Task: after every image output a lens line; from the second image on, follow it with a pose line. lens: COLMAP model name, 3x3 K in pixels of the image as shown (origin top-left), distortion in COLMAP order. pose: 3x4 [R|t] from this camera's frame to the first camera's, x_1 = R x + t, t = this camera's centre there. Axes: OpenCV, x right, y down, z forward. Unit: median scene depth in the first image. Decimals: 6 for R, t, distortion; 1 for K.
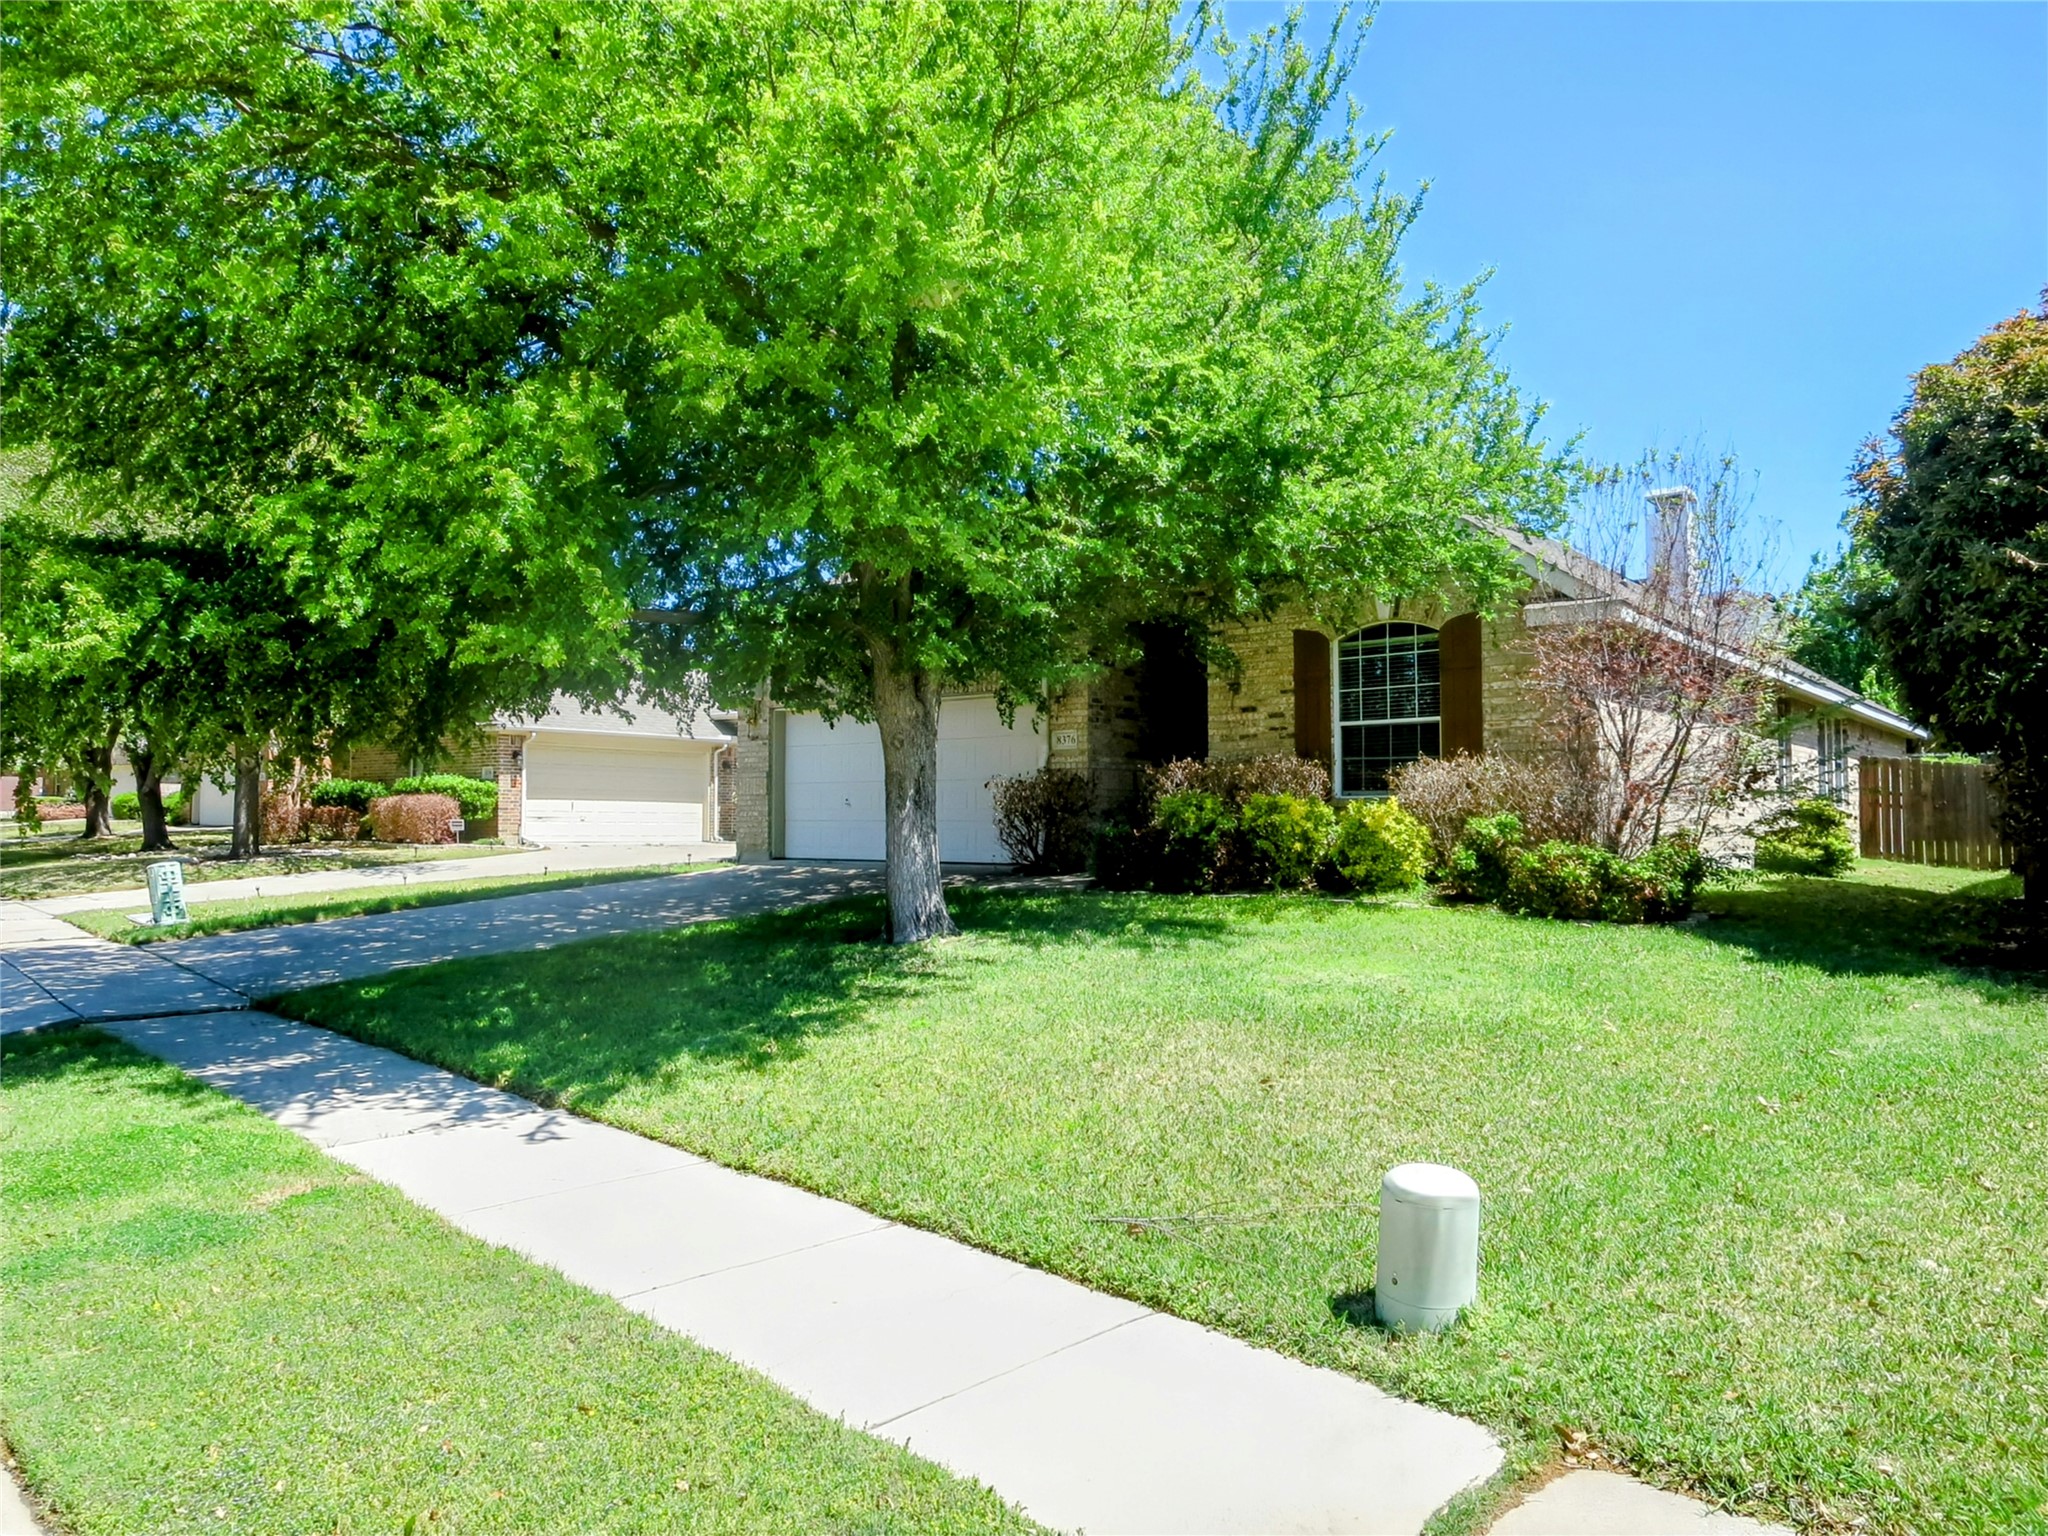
lens RADIAL K [[1426.7, 0, 1012.3], [0, 1426.7, 757.5], [0, 0, 1]] dist [-0.047881, 0.034186]
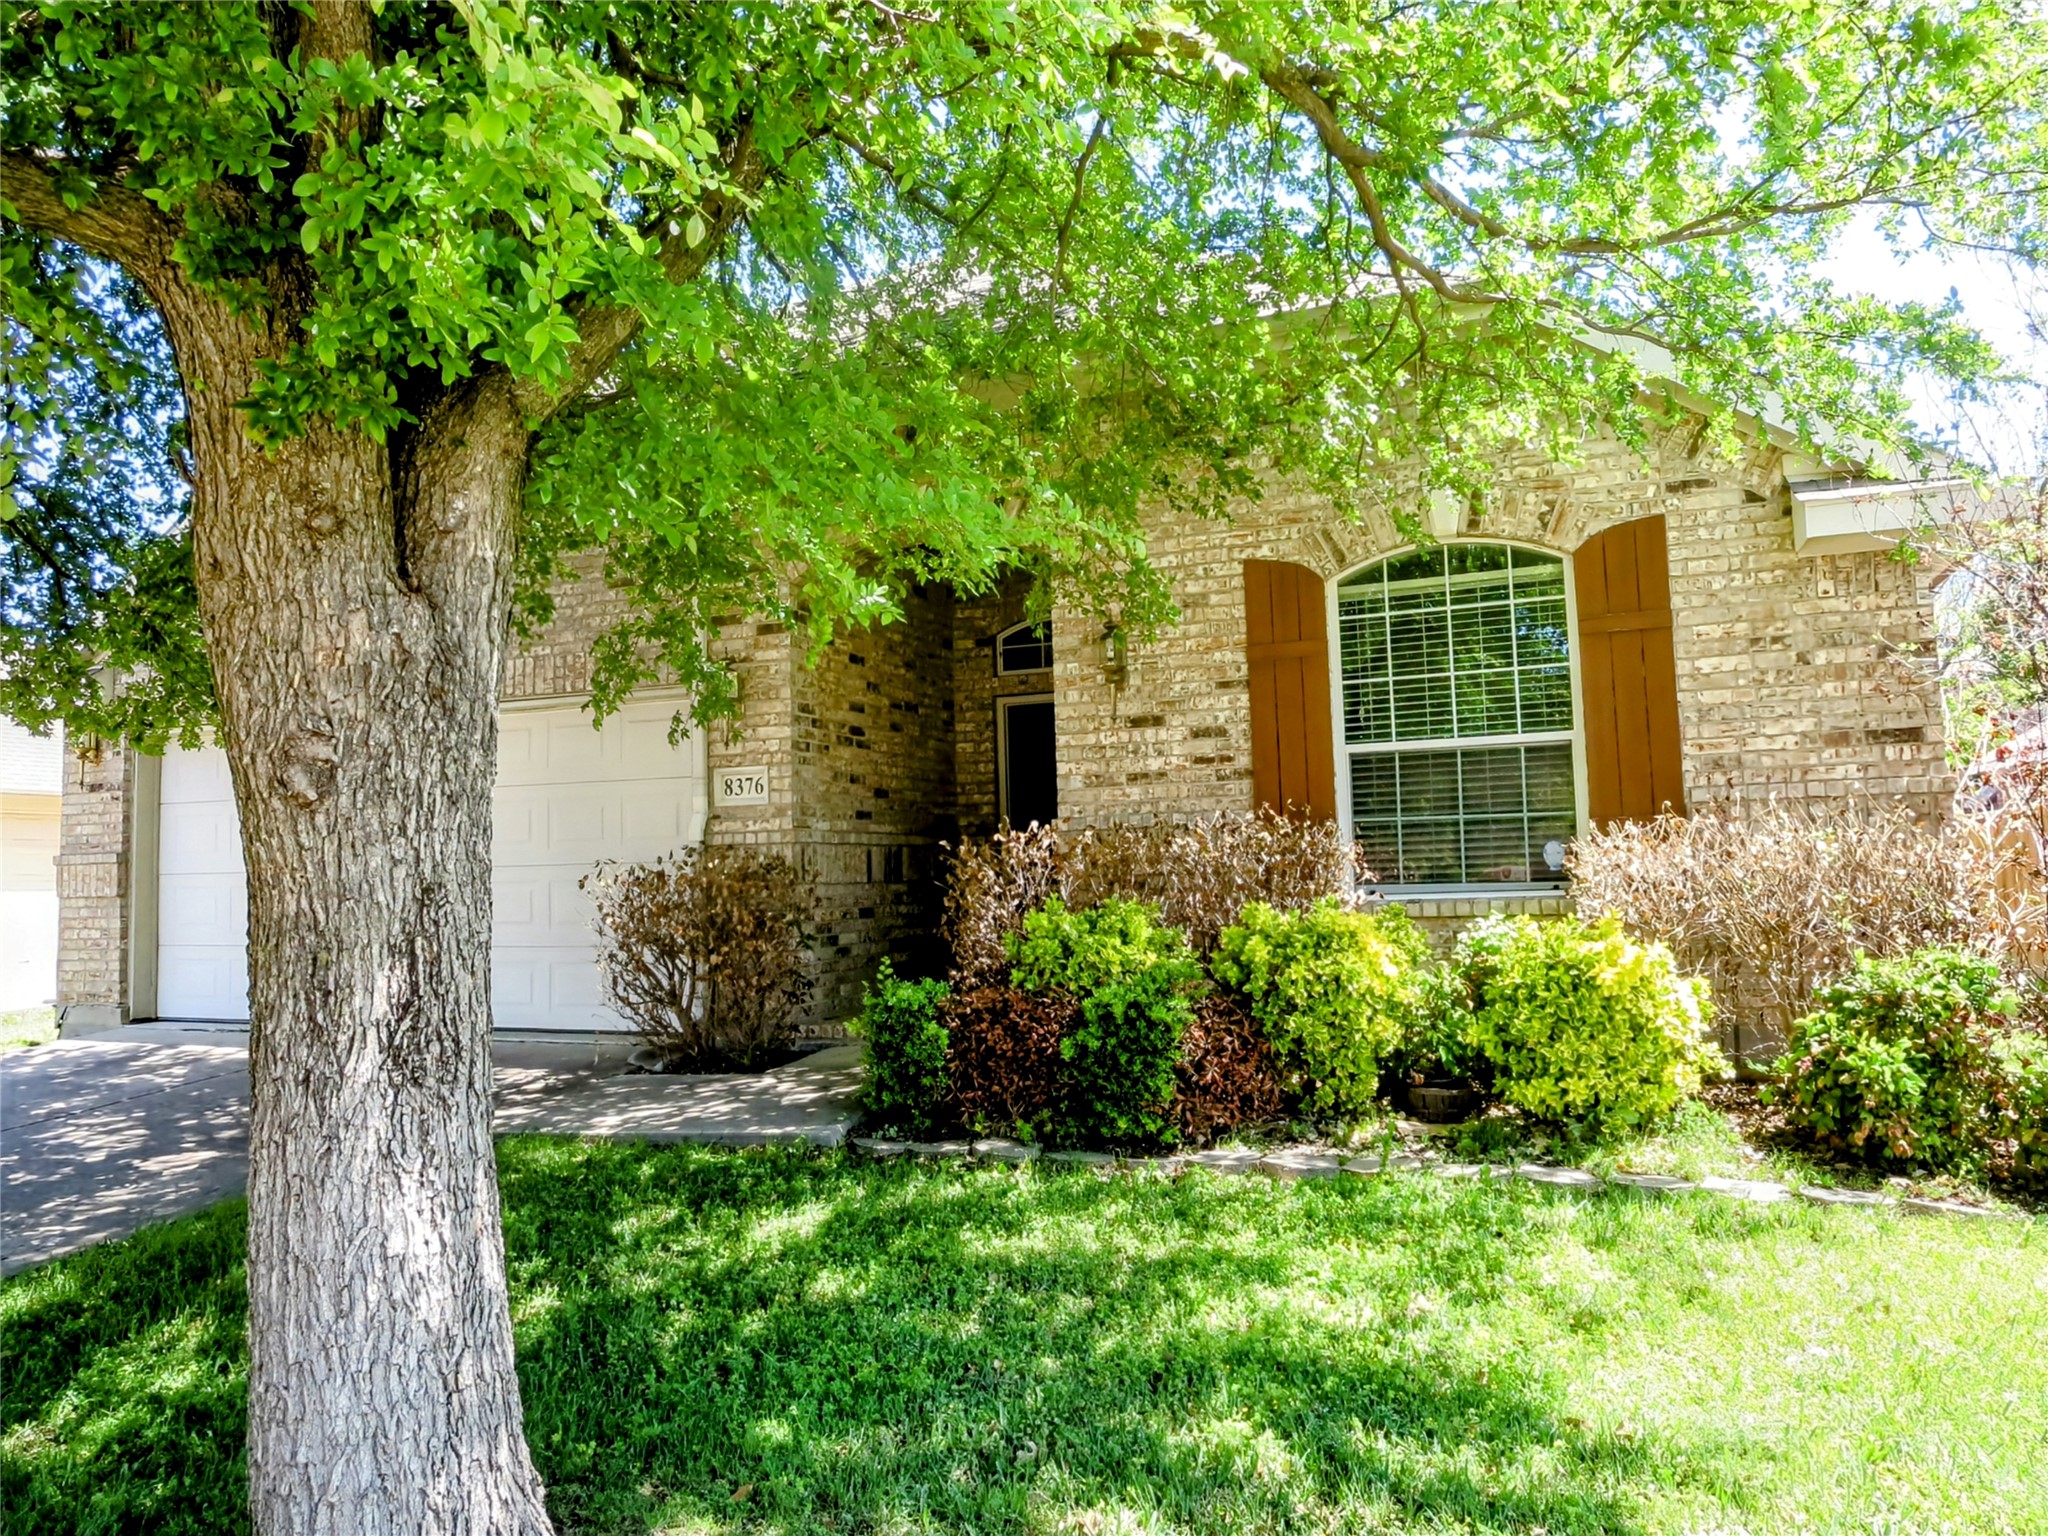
lens RADIAL K [[1426.7, 0, 1012.3], [0, 1426.7, 757.5], [0, 0, 1]] dist [-0.047881, 0.034186]
pose [[0.949764, 0.001600, 0.312963, -0.033776], [0.010521, 0.999258, -0.037037, -0.003522], [-0.312790, 0.038469, 0.949043, 0.561891]]
